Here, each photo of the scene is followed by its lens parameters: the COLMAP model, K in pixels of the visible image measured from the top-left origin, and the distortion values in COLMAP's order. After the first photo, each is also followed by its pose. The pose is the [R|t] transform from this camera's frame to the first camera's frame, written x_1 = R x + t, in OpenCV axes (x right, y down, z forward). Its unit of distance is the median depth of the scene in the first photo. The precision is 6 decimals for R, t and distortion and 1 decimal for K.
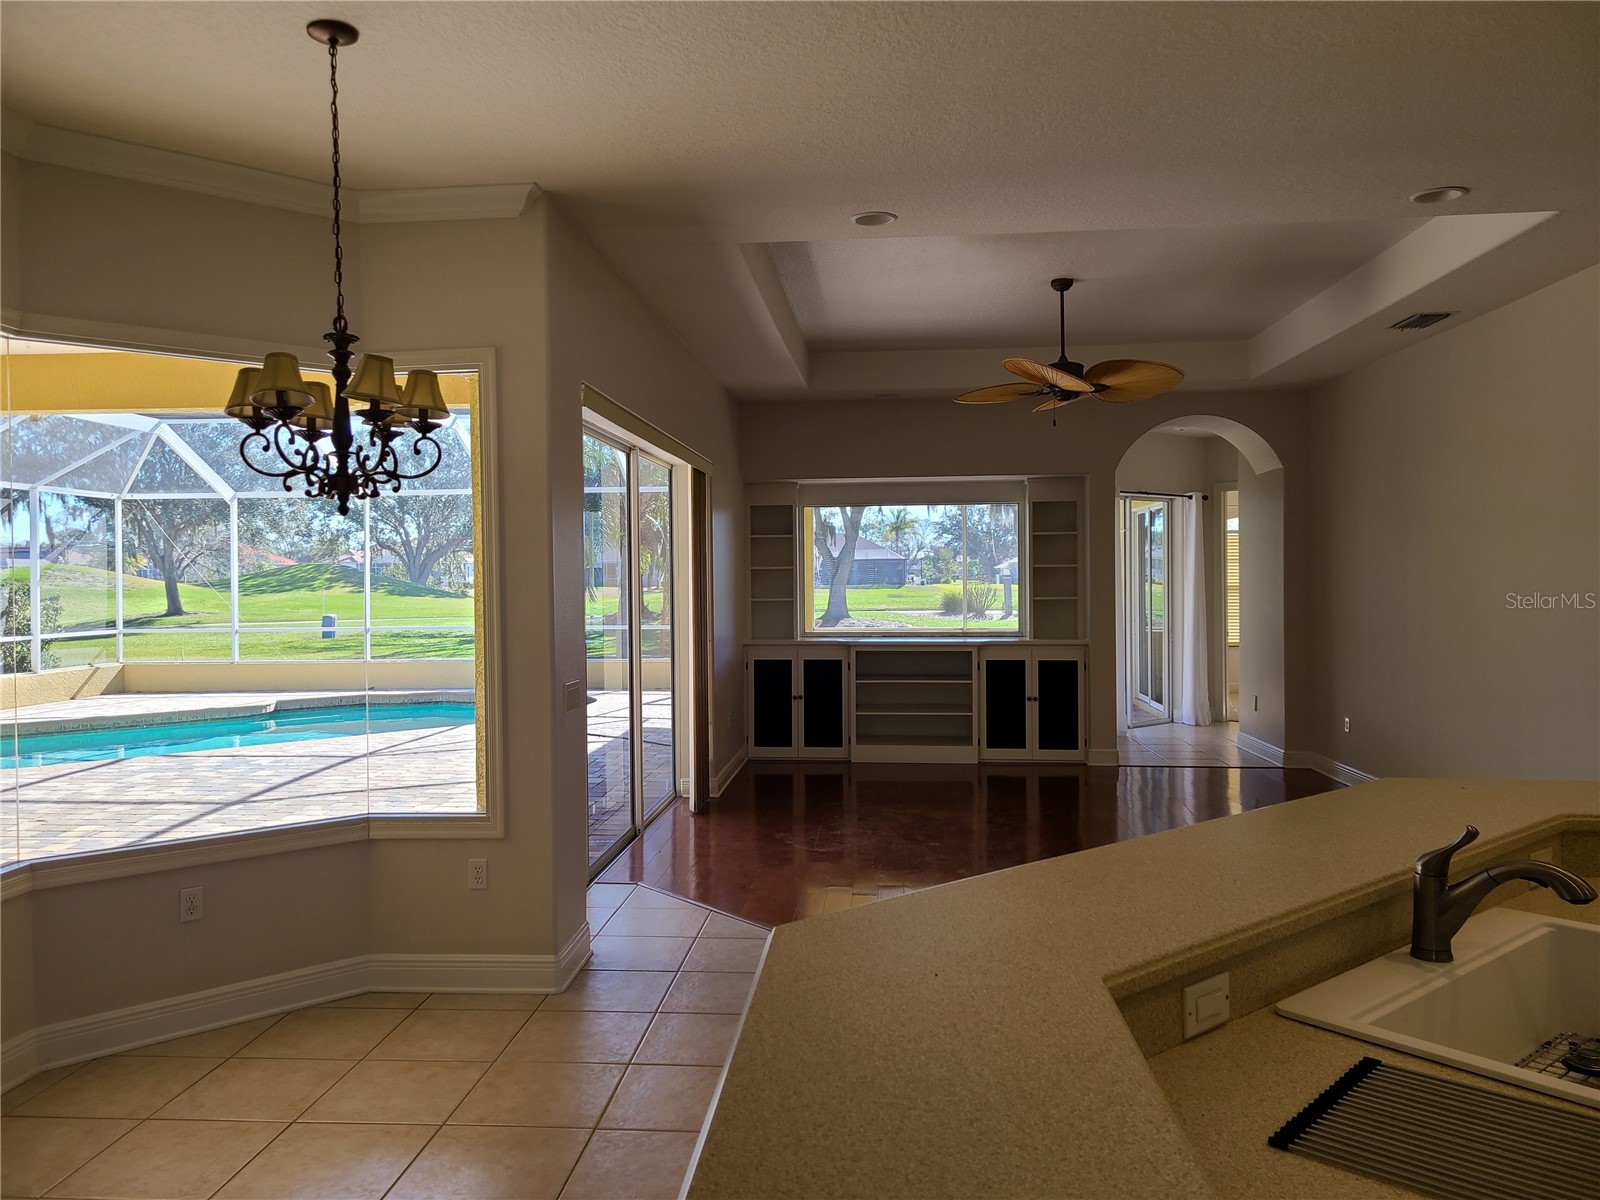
lens RADIAL K [[1200.8, 0, 797.1], [0, 1200.8, 605.1], [0, 0, 1]] dist [0.067723, -0.041517]
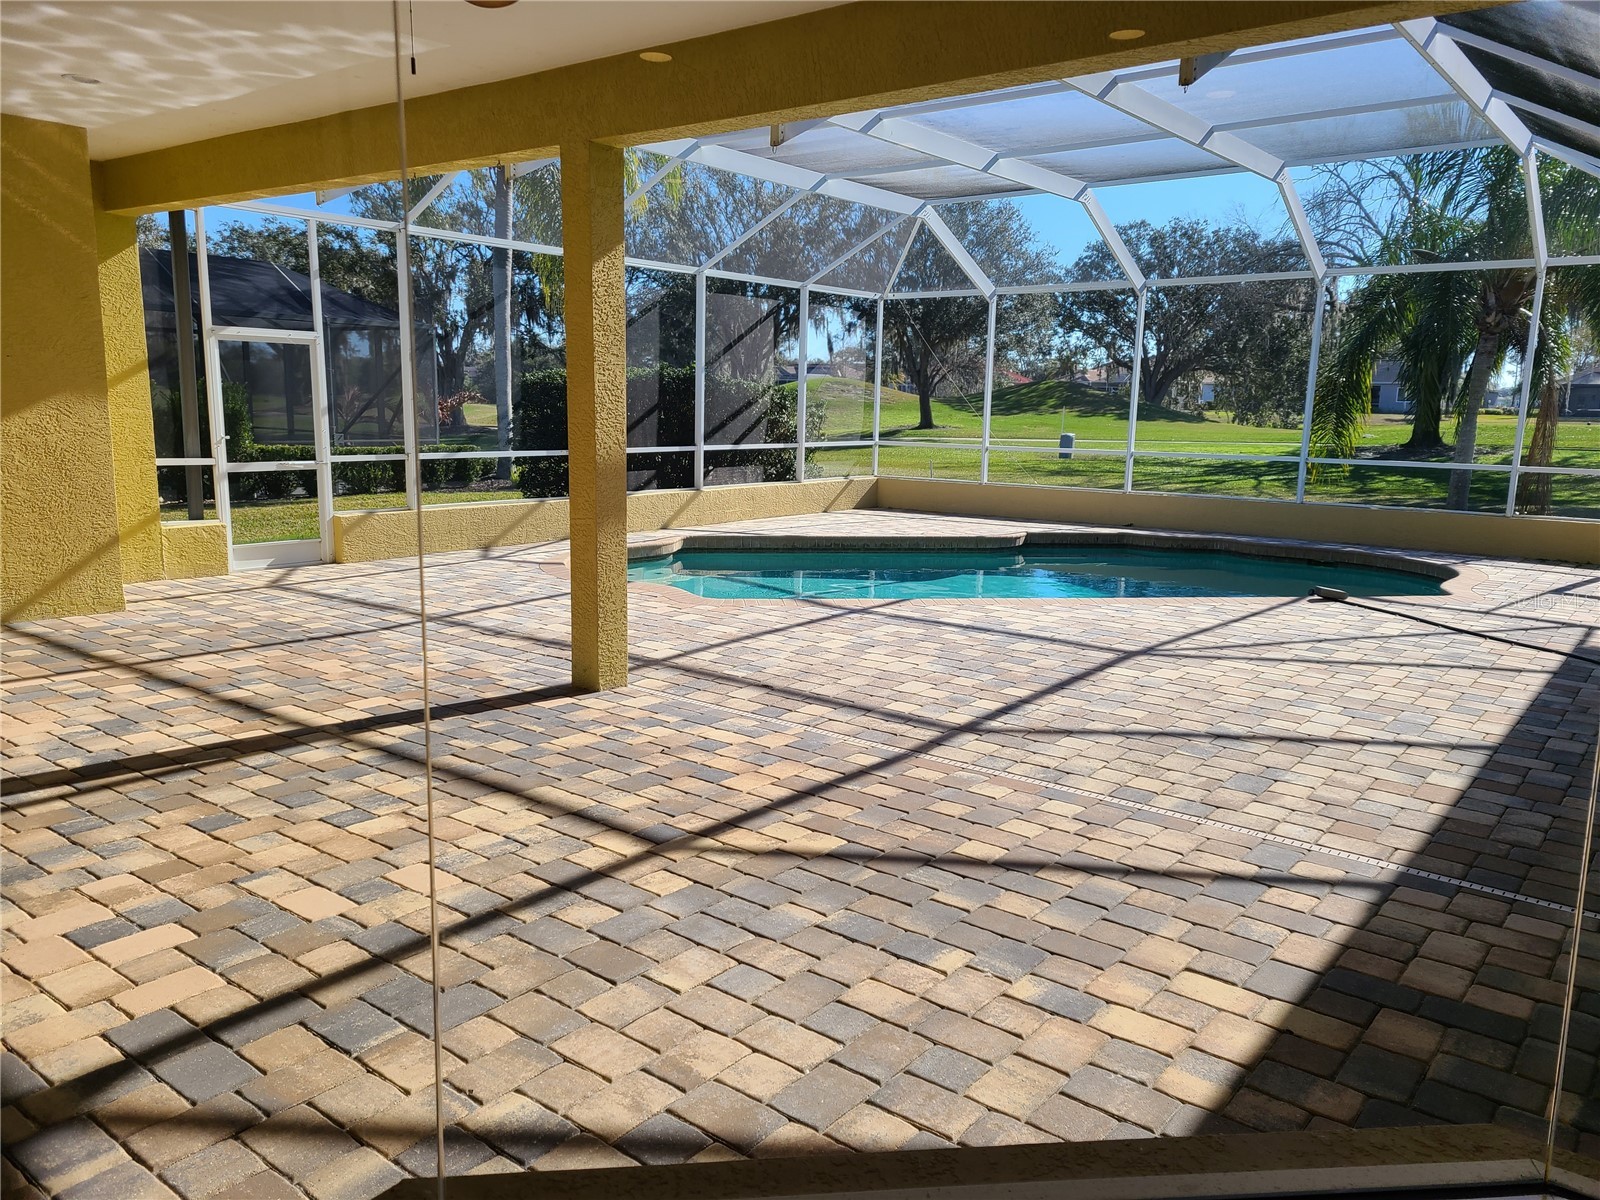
lens RADIAL K [[1200.8, 0, 794.6], [0, 1200.8, 602.7], [0, 0, 1]] dist [0.067723, -0.041517]
pose [[0.836039, 0.114030, -0.536690, -0.081022], [-0.036122, 0.987482, 0.153539, 0.002811], [0.547480, -0.108978, 0.829692, 0.157016]]
